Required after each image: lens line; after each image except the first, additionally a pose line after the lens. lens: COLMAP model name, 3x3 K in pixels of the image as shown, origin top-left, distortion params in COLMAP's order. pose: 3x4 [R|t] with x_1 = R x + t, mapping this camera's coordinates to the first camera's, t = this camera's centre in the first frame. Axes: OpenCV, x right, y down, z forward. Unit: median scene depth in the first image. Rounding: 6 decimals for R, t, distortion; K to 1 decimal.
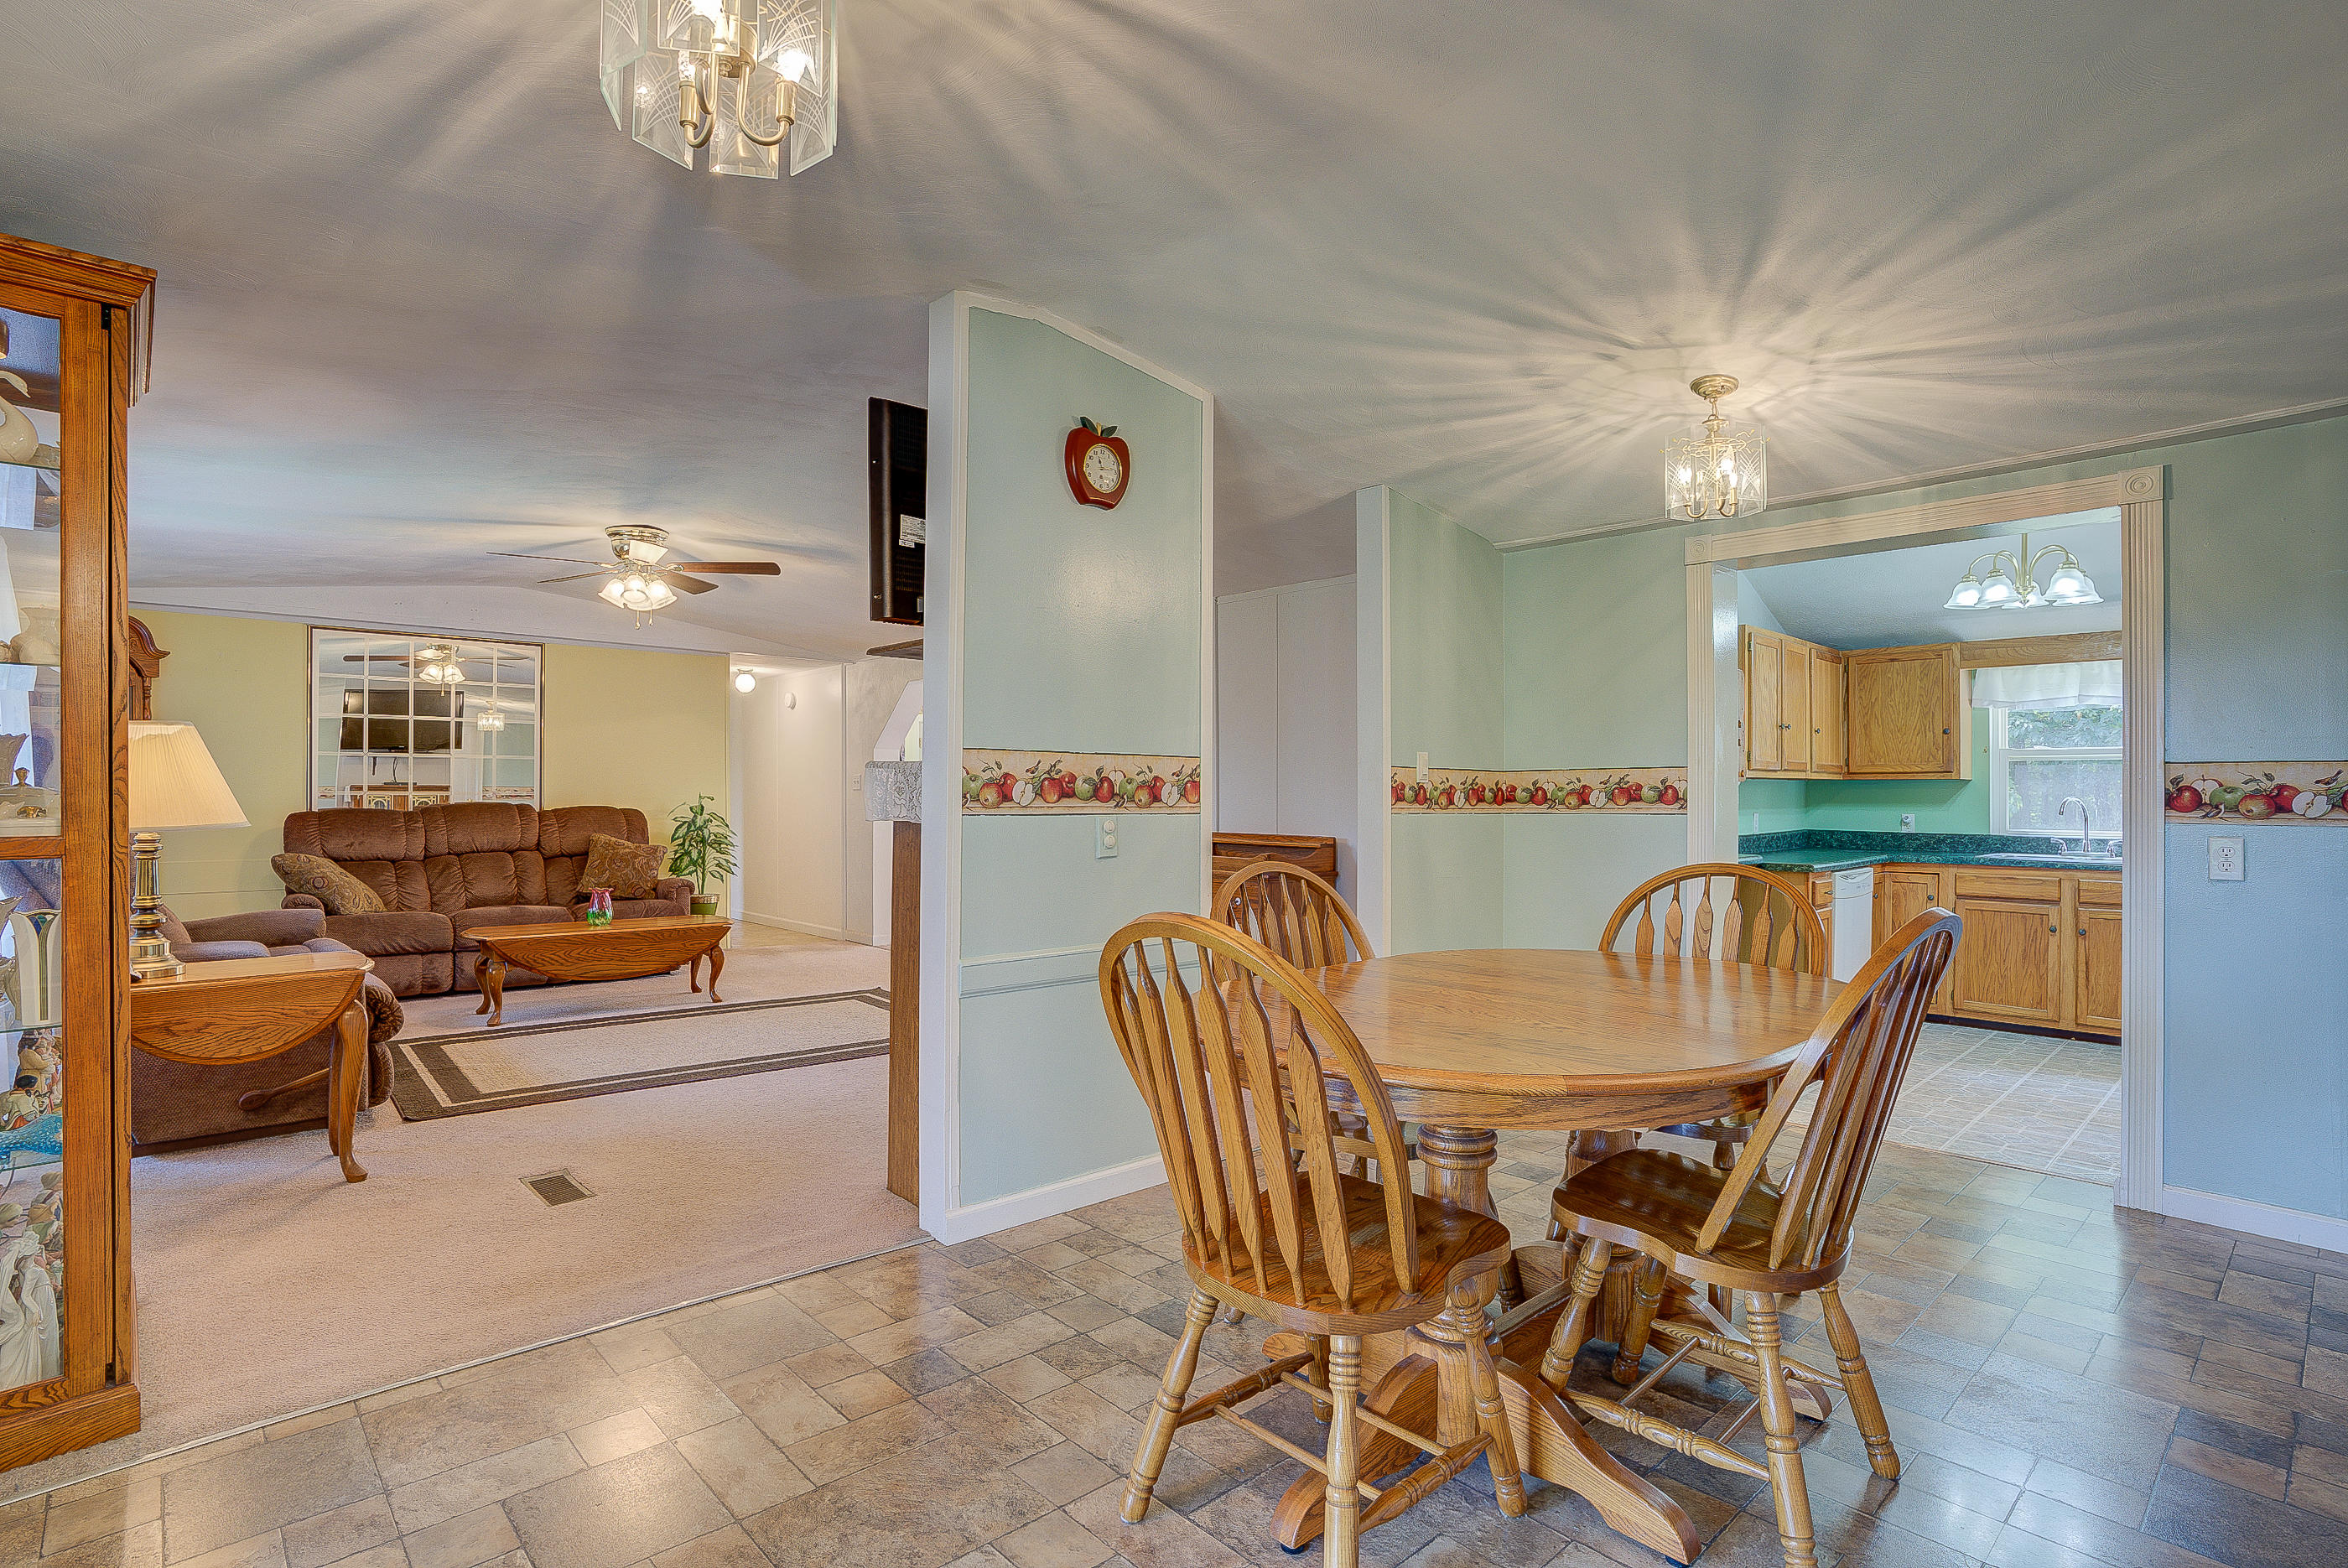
lens RADIAL K [[1139.0, 0, 1177.9], [0, 1139.0, 792.8], [0, 0, 1]] dist [-0.081844, 0.046026]
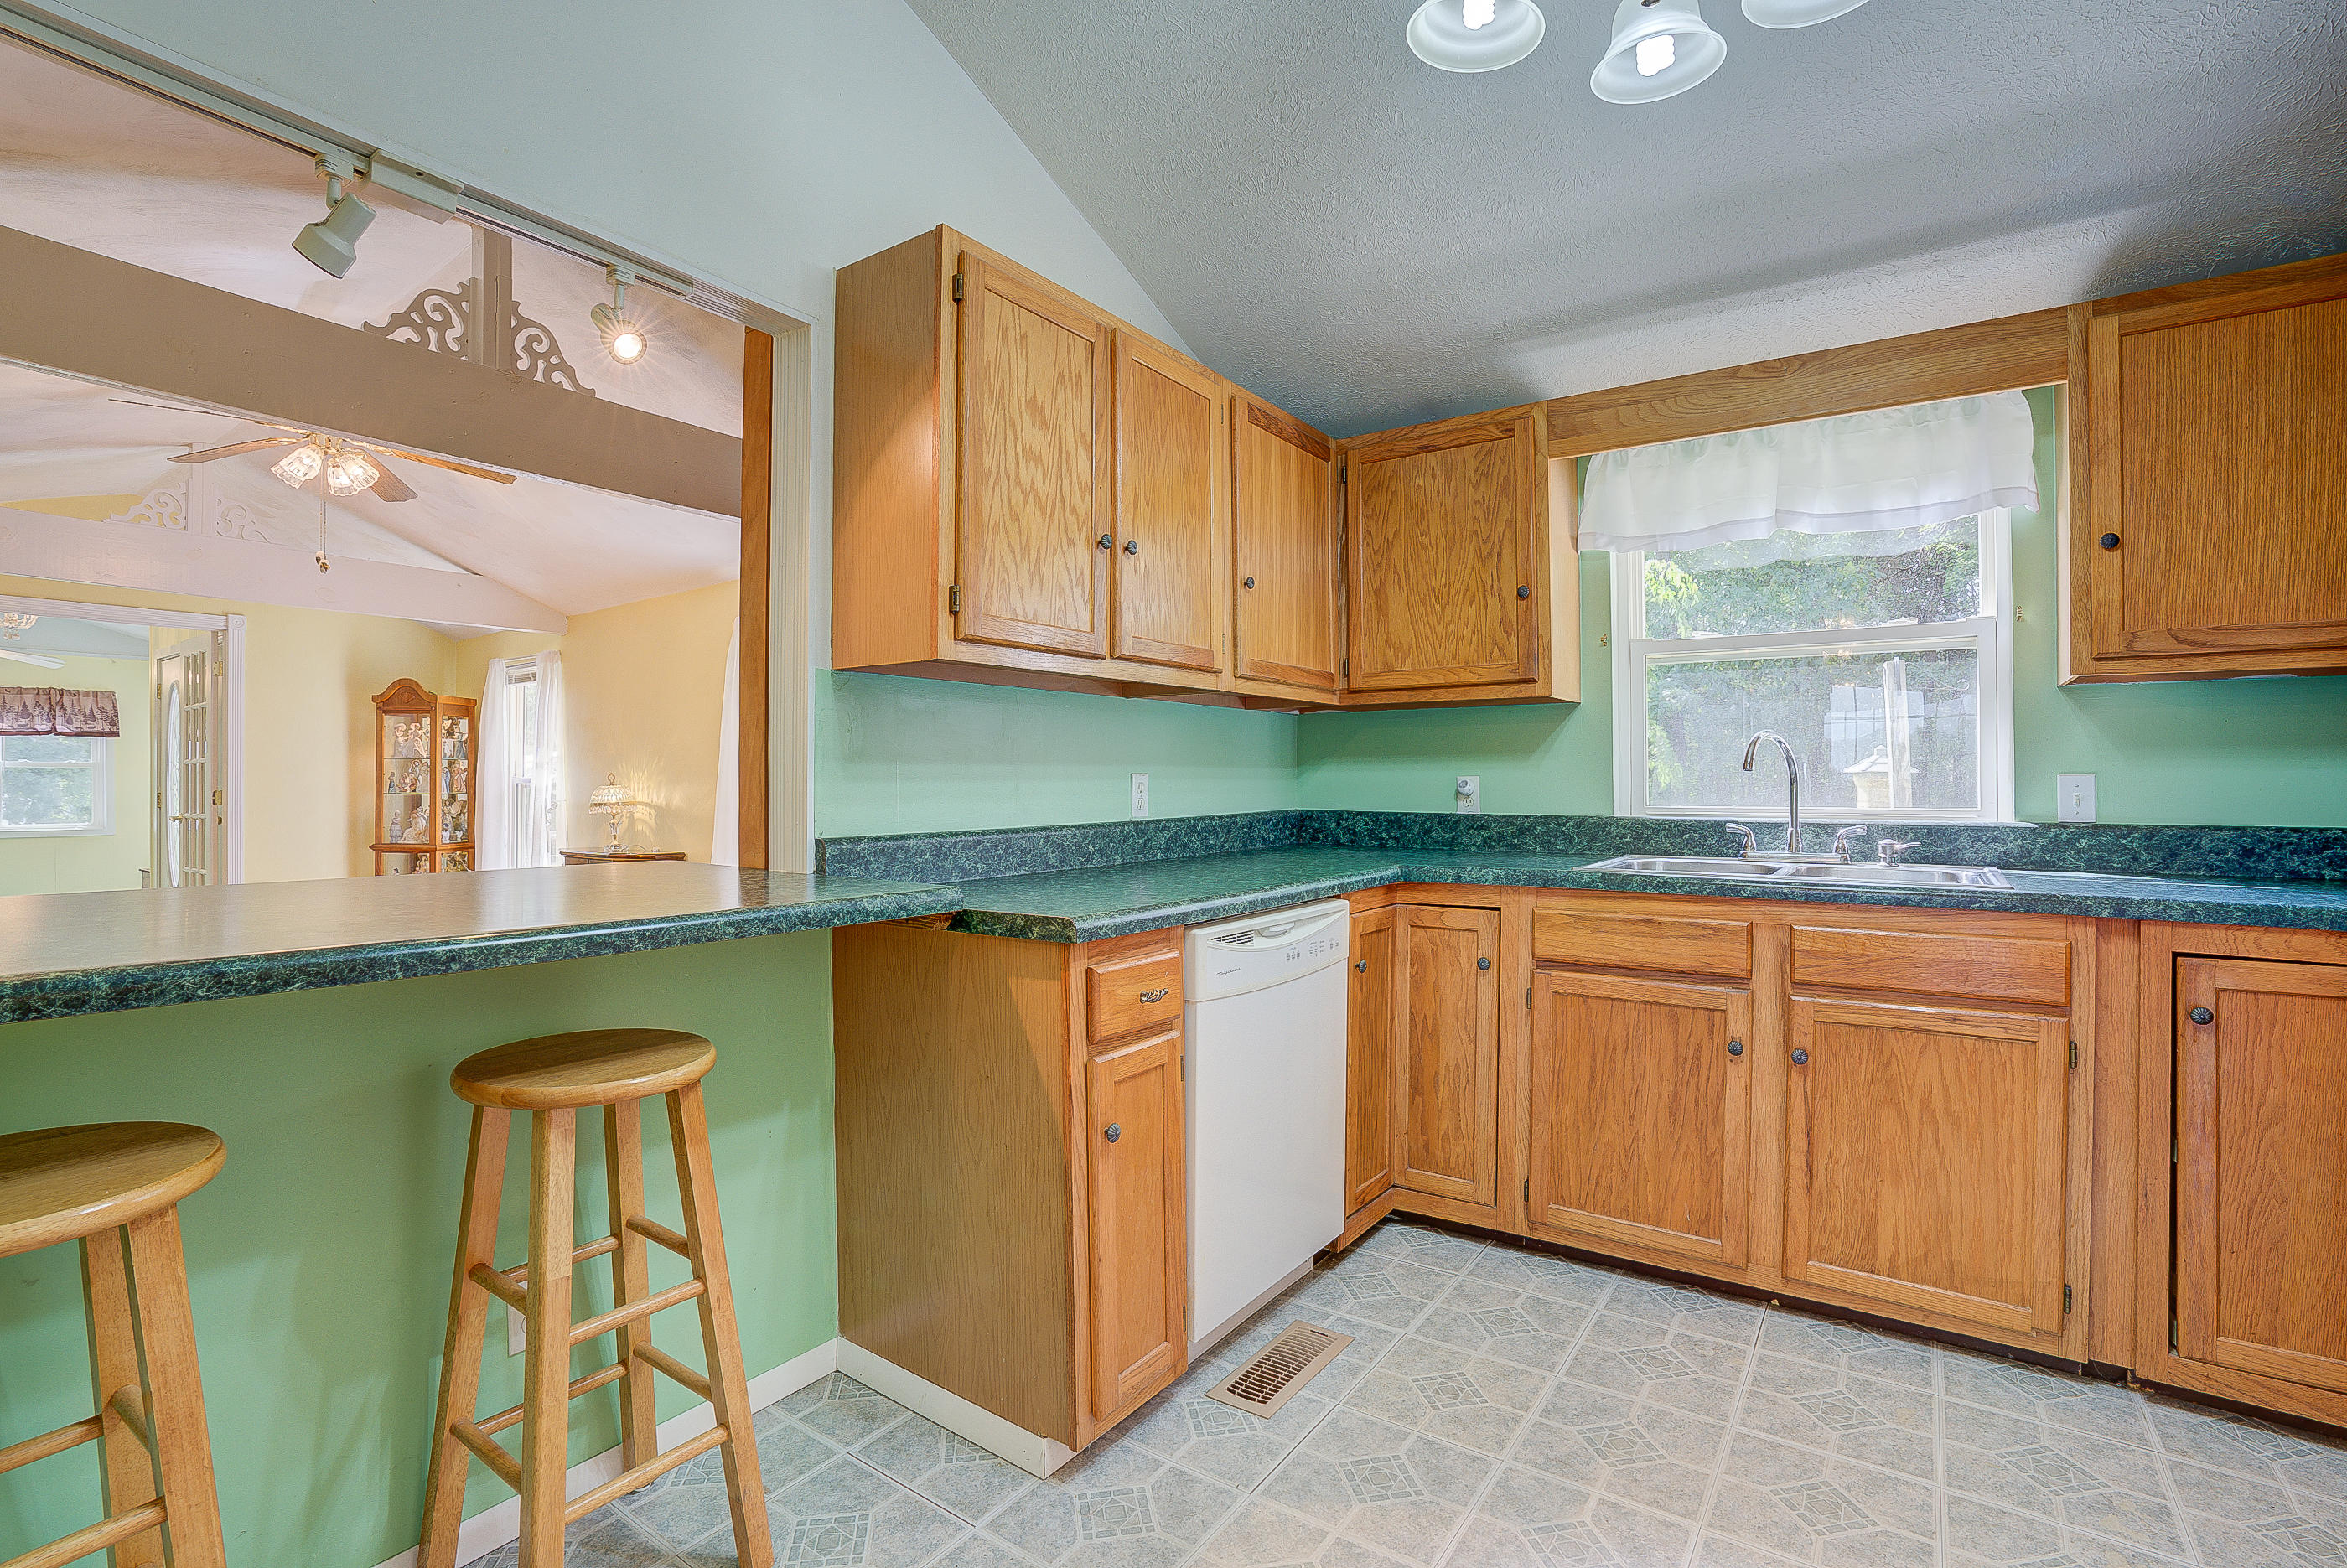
lens RADIAL K [[1107.7, 0, 1173.5], [0, 1107.7, 784.0], [0, 0, 1]] dist [-0.072032, 0.027213]
pose [[0.976678, -0.006658, 0.214607, 0.463576], [0.006253, 0.999977, 0.002566, 0.022238], [-0.214619, -0.001165, 0.976697, 0.597429]]
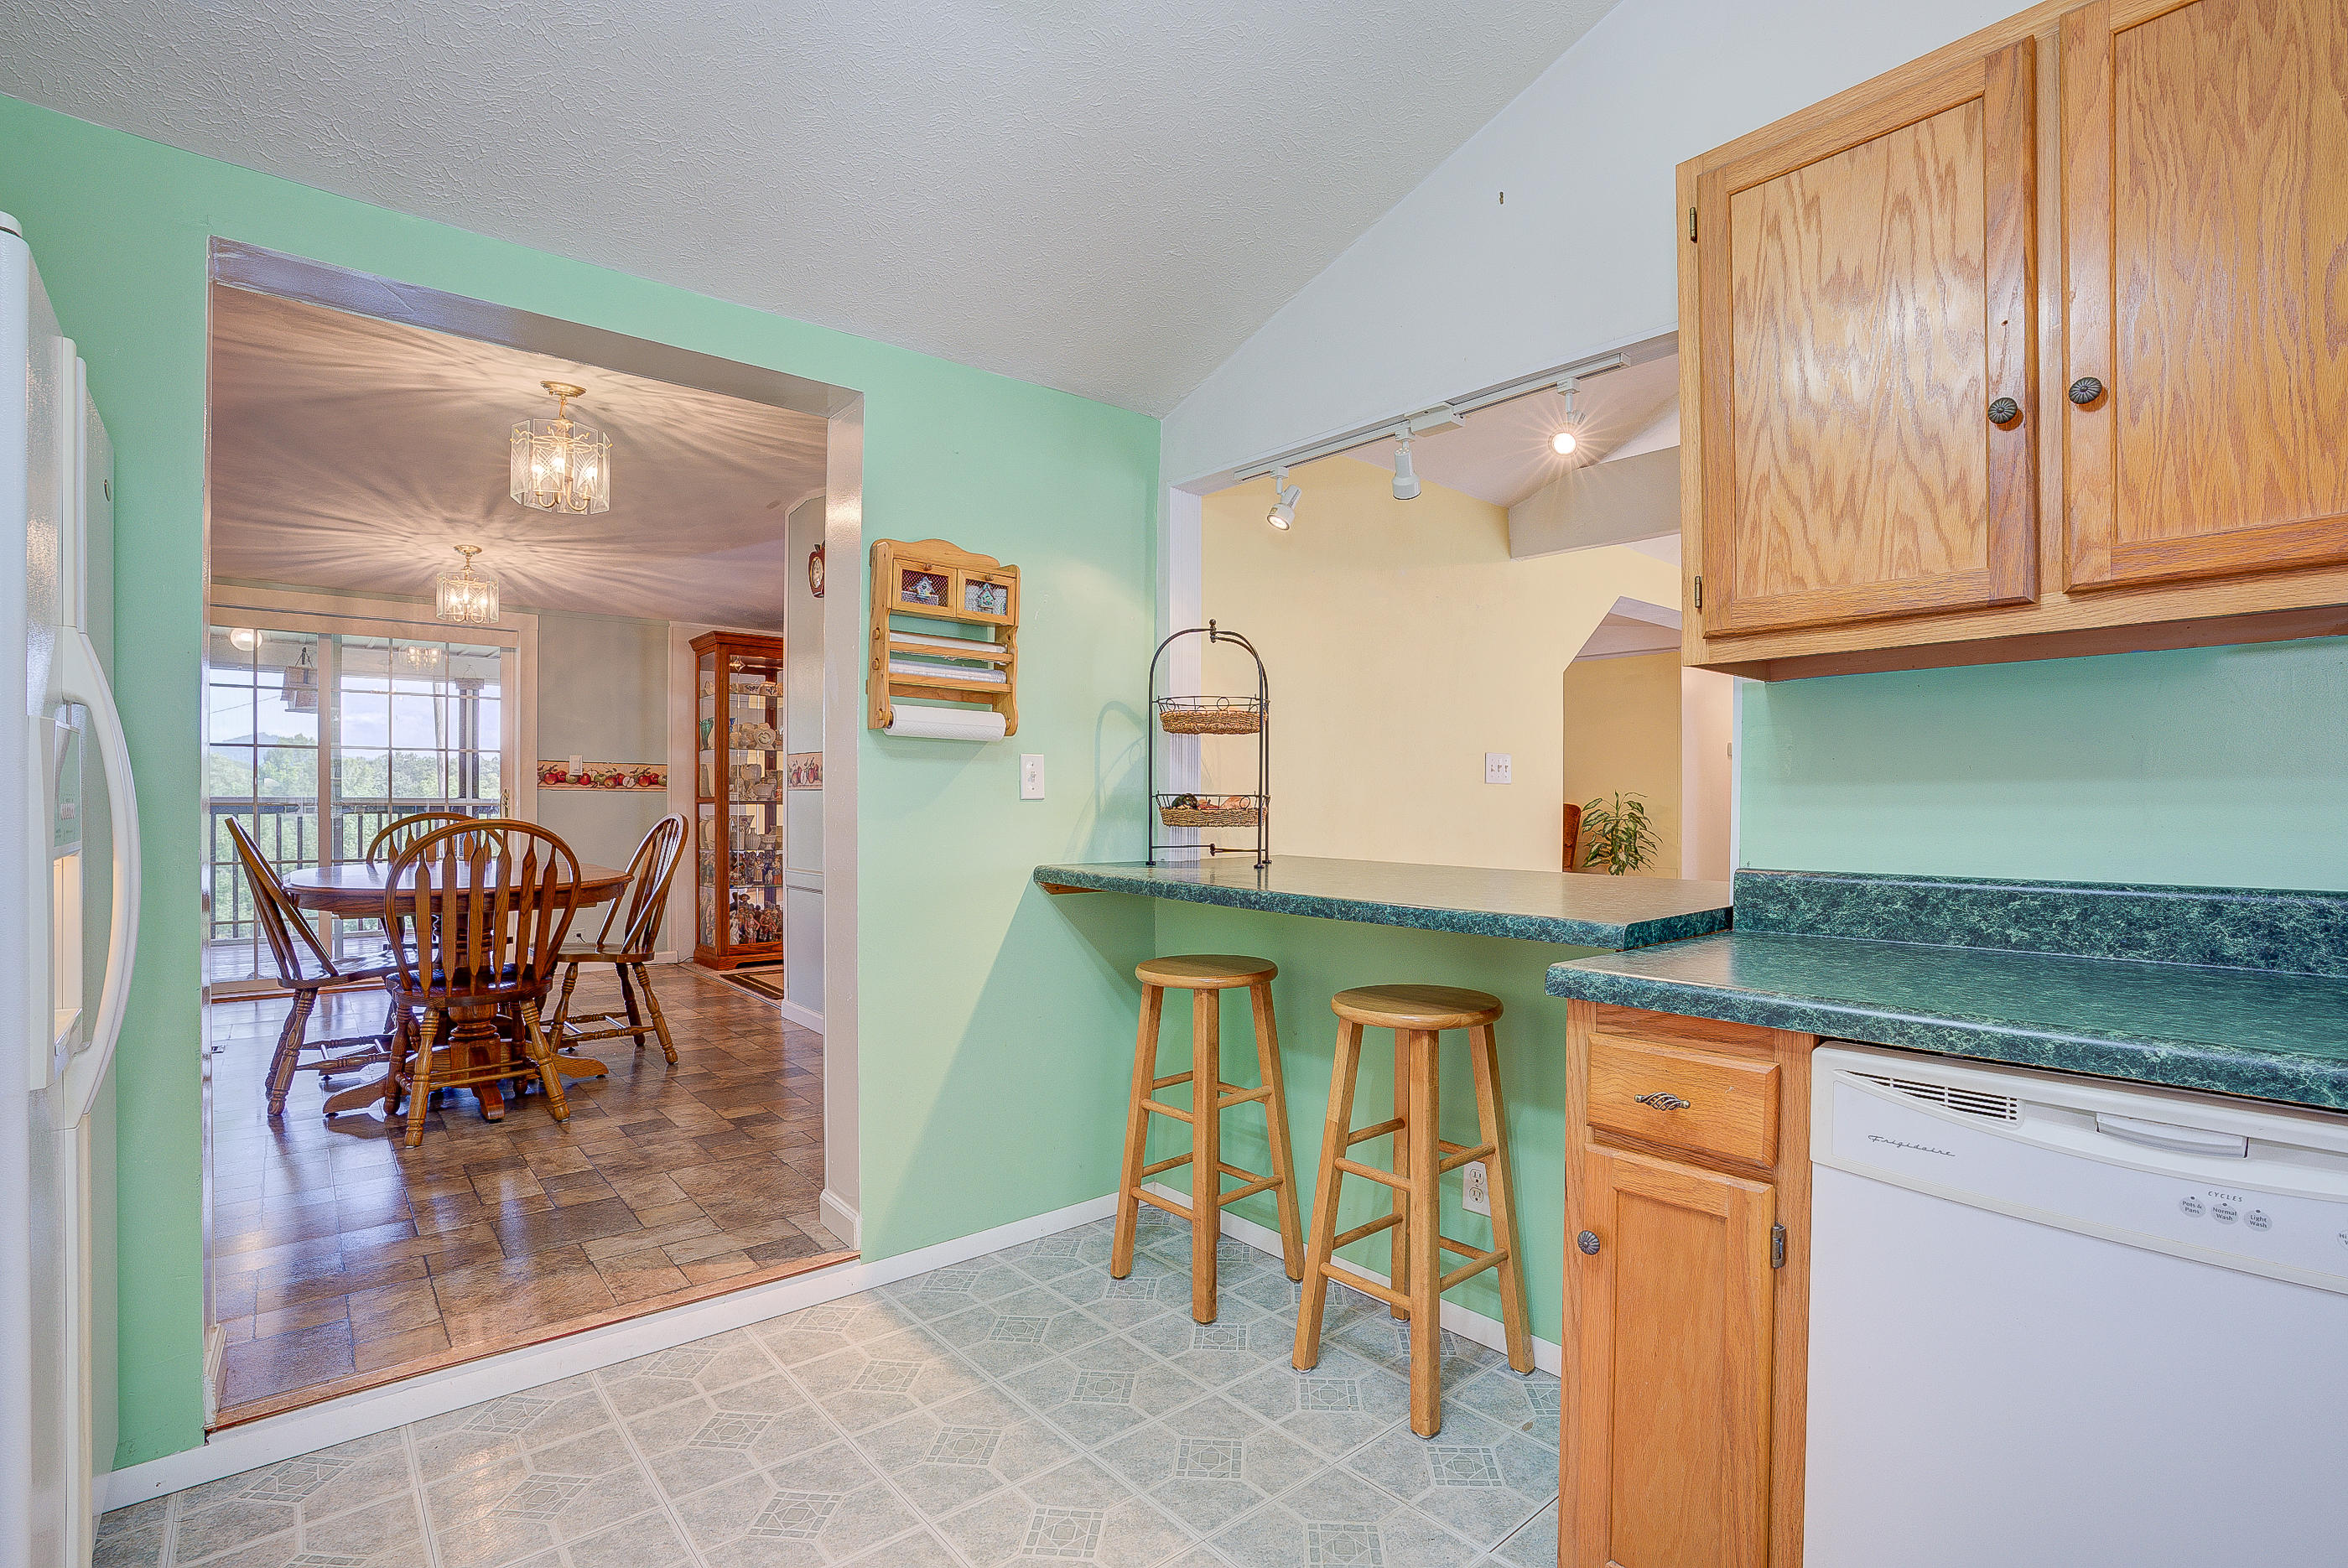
lens RADIAL K [[1071.8, 0, 1168.2], [0, 1071.8, 811.6], [0, 0, 1]] dist [-0.080100, 0.035570]
pose [[-0.037320, 0.003140, -0.999298, 0.699658], [-0.001614, 0.999994, 0.003202, 0.022491], [0.999302, 0.001733, -0.037314, 0.775789]]
